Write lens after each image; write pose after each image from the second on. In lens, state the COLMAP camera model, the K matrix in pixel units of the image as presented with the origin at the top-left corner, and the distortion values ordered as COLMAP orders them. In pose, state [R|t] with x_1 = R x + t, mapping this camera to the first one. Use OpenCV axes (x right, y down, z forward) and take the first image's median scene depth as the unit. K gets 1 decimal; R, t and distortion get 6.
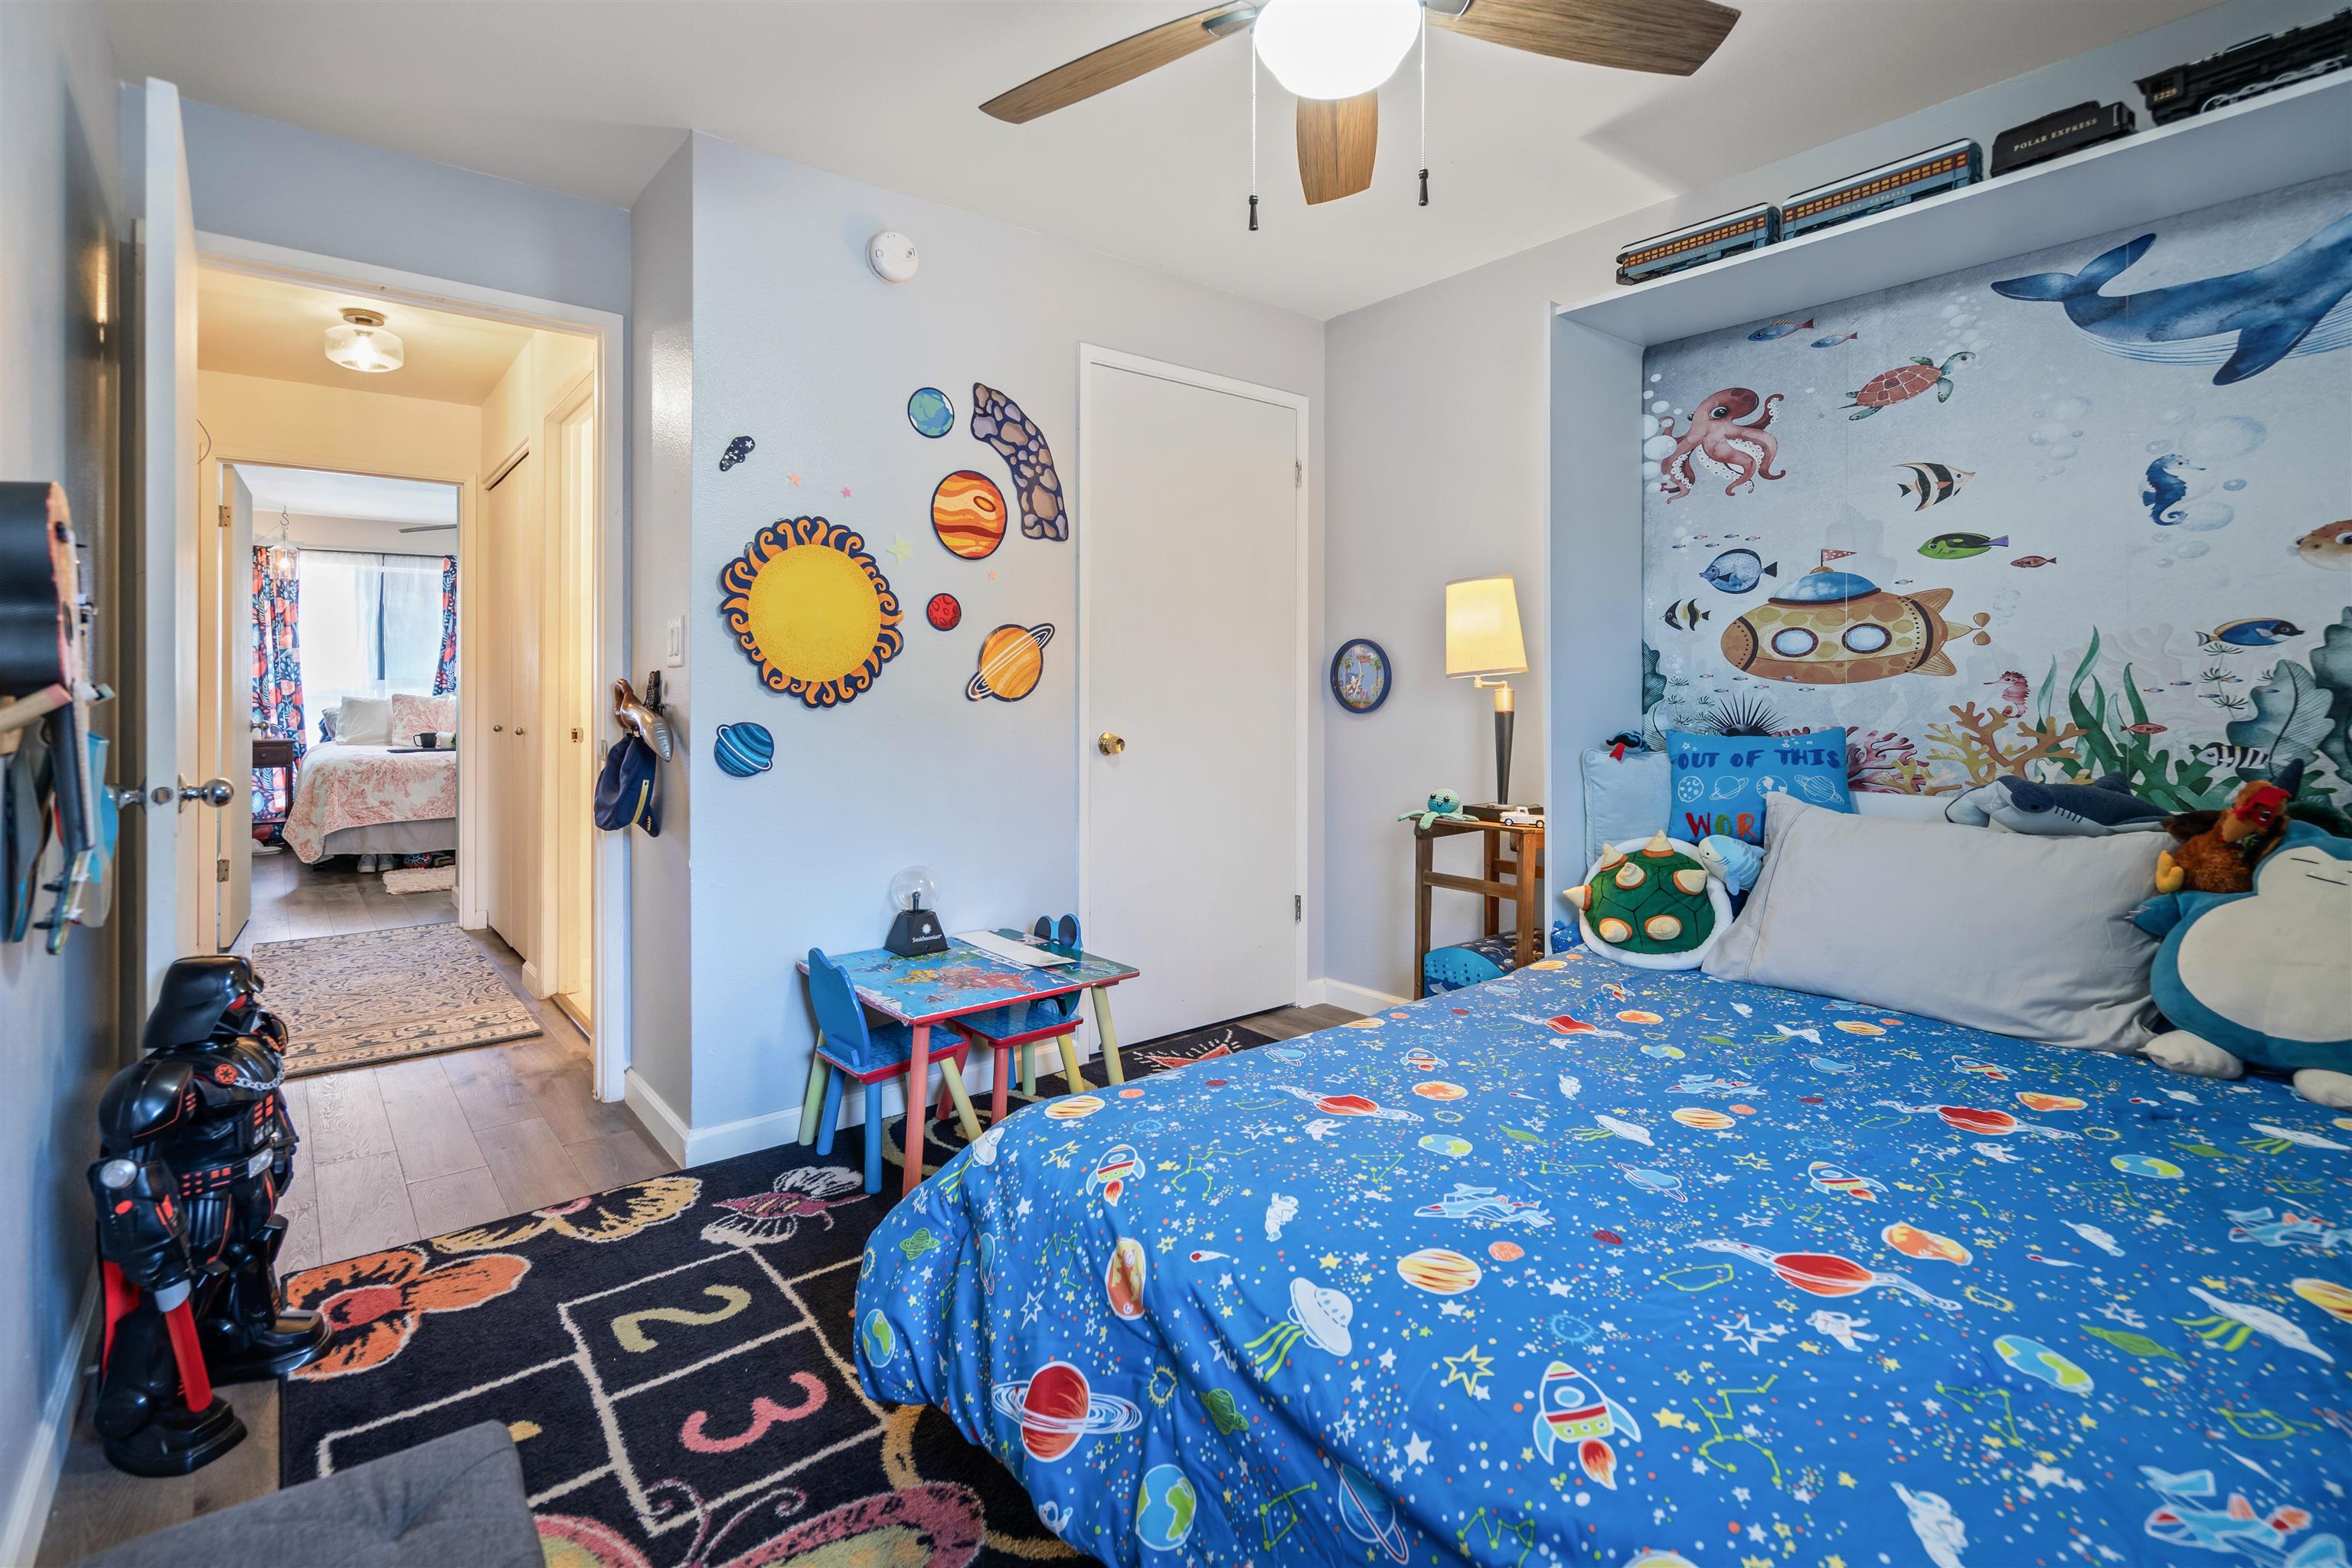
lens RADIAL K [[1103.4, 0, 1169.4], [0, 1103.4, 689.1], [0, 0, 1]] dist [-0.001337, -0.000020]
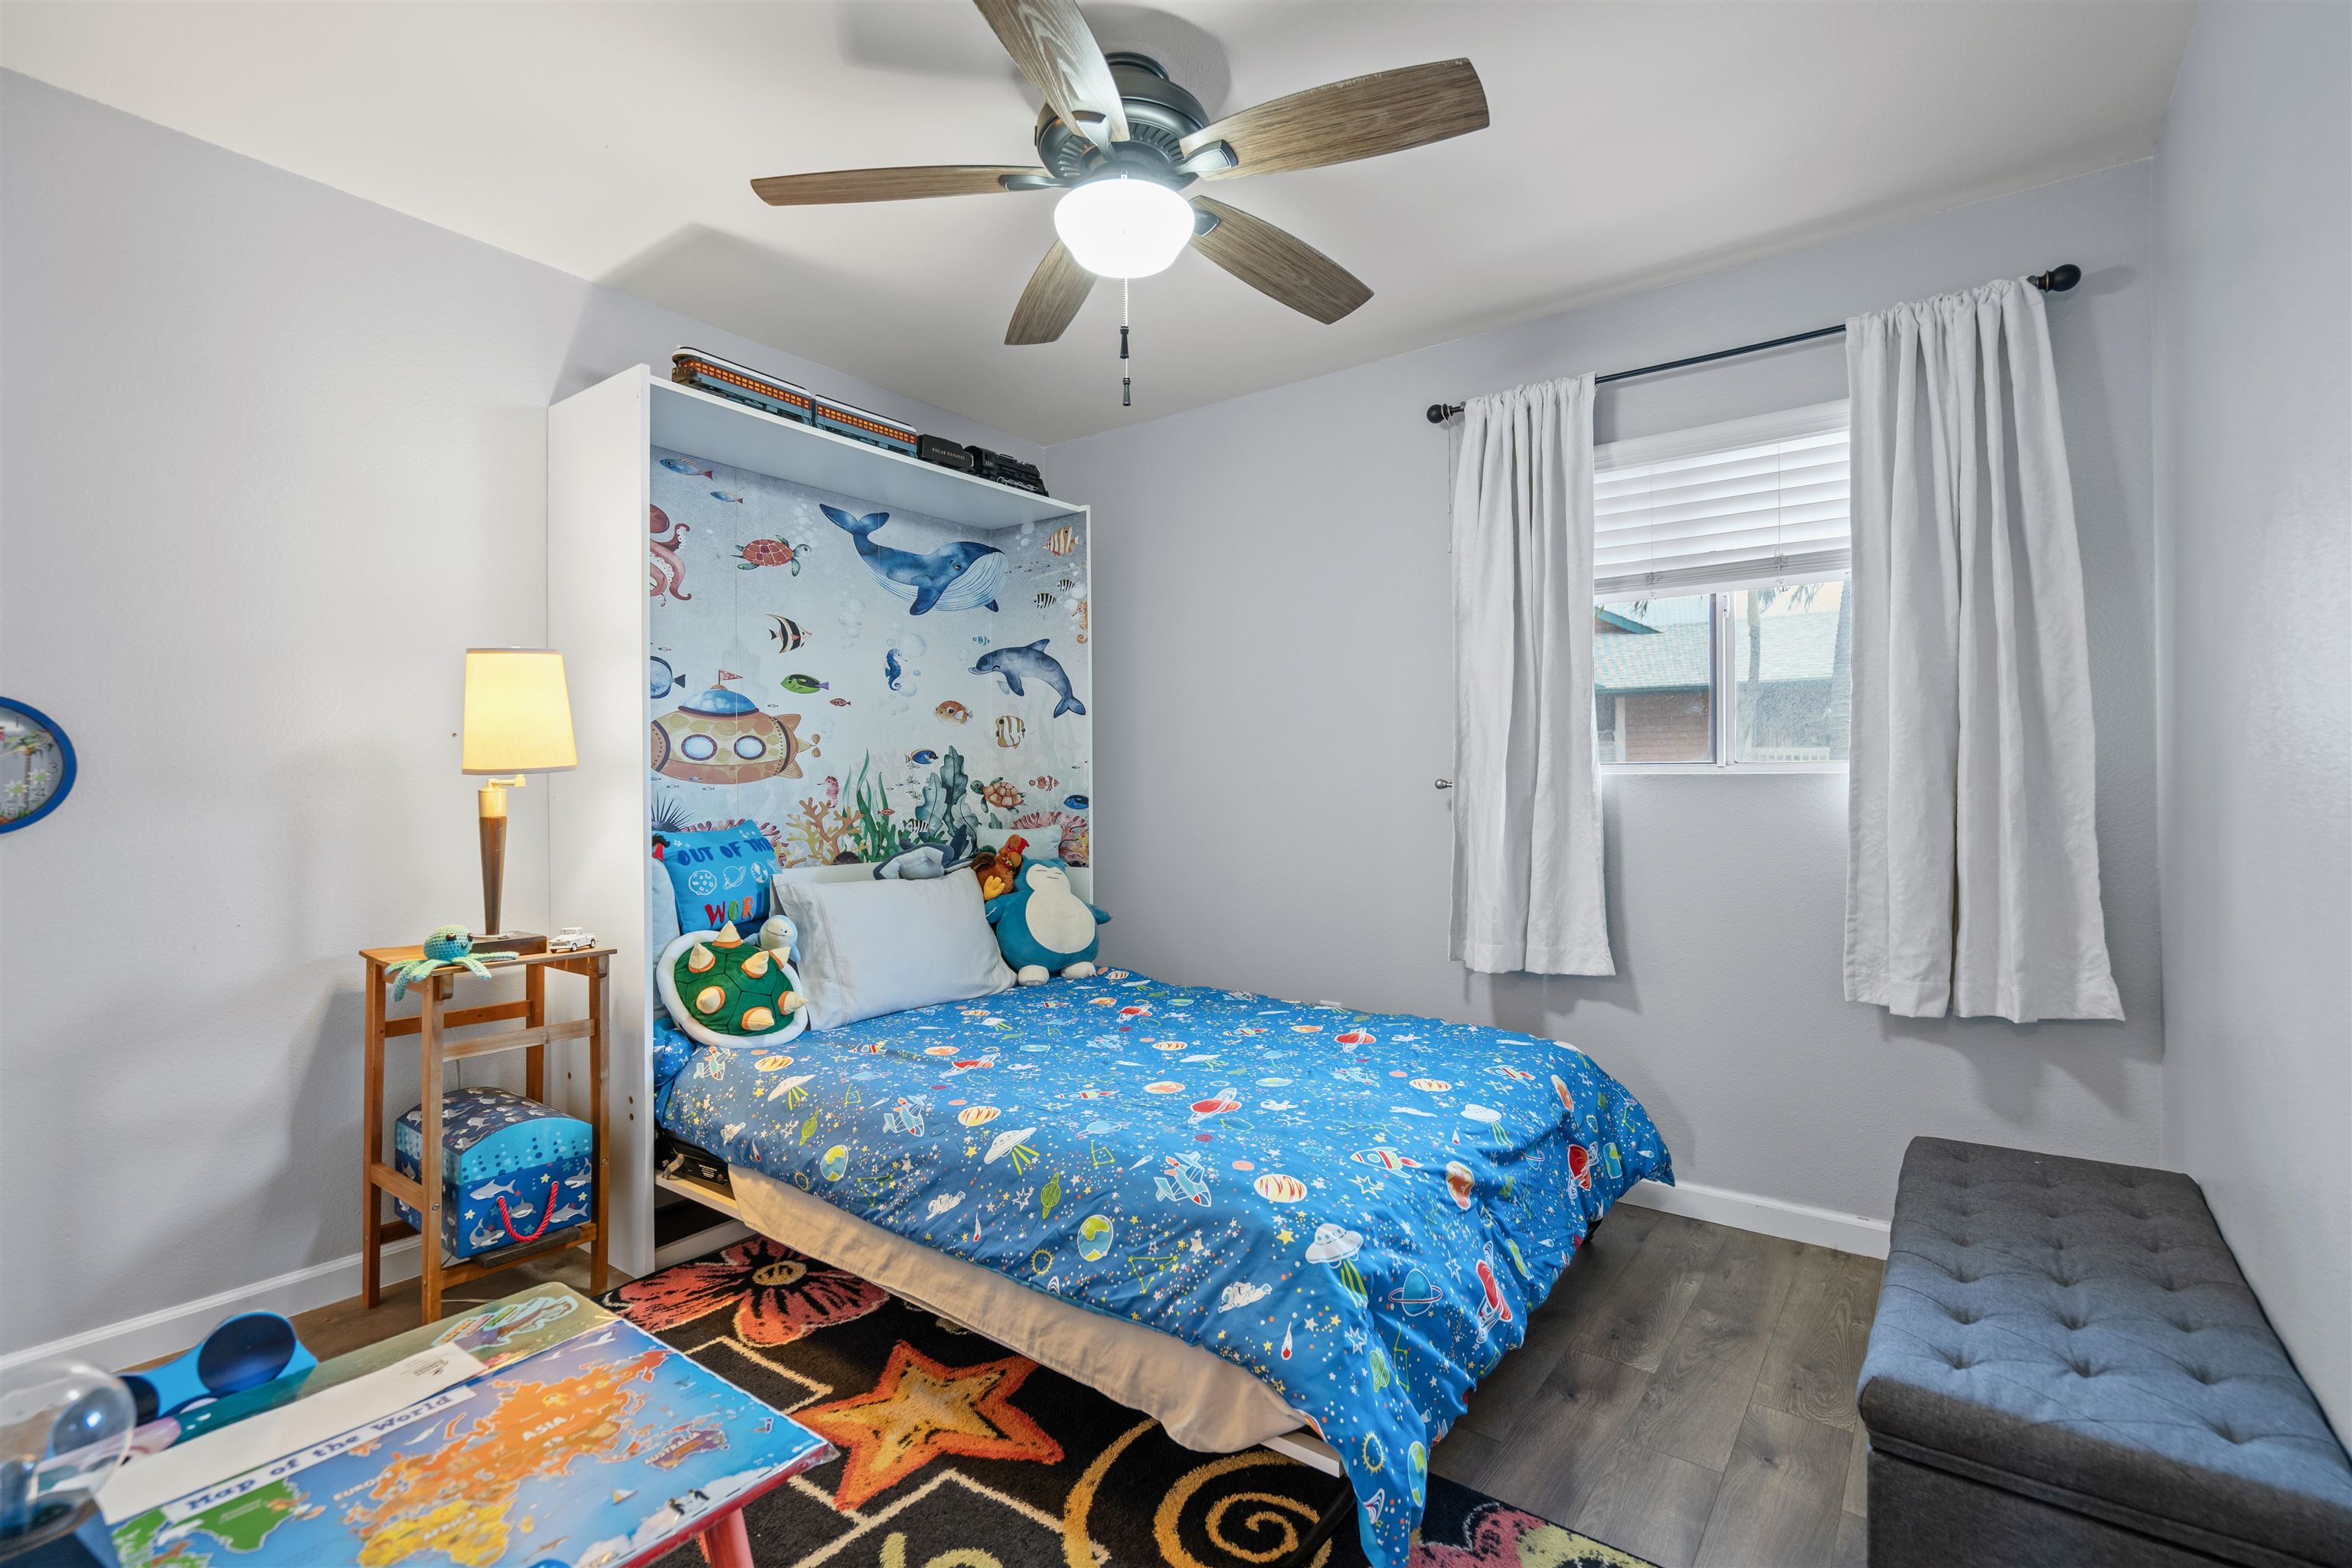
lens RADIAL K [[1043.5, 0, 1176.0], [0, 1043.5, 784.0], [0, 0, 1]] dist [-0.001941, -0.000047]
pose [[-0.239542, 0.003857, 0.970878, -0.654074], [0.002044, 0.999992, -0.003468, 0.000161], [-0.970884, 0.001154, -0.239547, 0.852591]]
